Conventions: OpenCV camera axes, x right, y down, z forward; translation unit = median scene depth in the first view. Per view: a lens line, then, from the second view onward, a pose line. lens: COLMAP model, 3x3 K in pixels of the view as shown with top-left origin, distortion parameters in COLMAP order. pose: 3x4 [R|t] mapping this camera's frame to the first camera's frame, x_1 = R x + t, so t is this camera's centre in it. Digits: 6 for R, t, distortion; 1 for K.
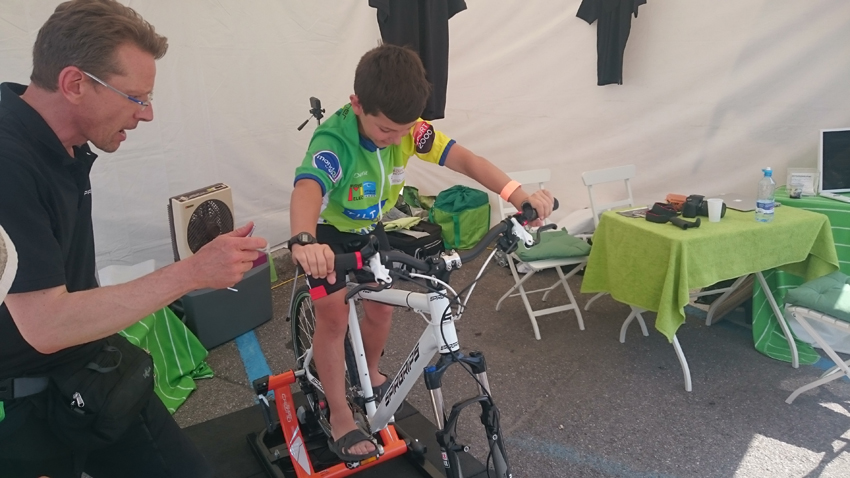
lens RADIAL K [[626.0, 0, 428.2], [0, 626.0, 234.2], [0, 0, 1]] dist [0.029474, -0.005039]
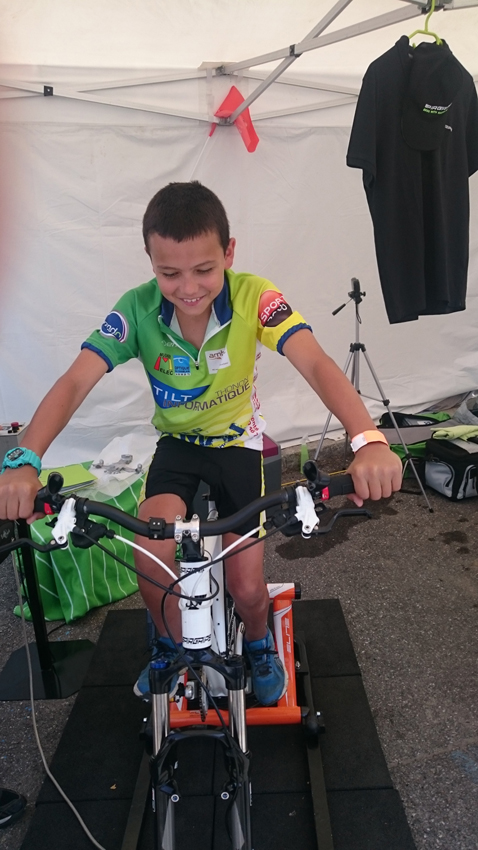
lens RADIAL K [[626.0, 0, 239.0], [0, 626.0, 425.0], [0, 0, 1]] dist [0.029474, -0.005039]
pose [[0.843702, 0.136764, -0.519097, 0.166951], [-0.125609, 0.990453, 0.056795, -0.043352], [0.521909, 0.017285, 0.852826, 0.164498]]
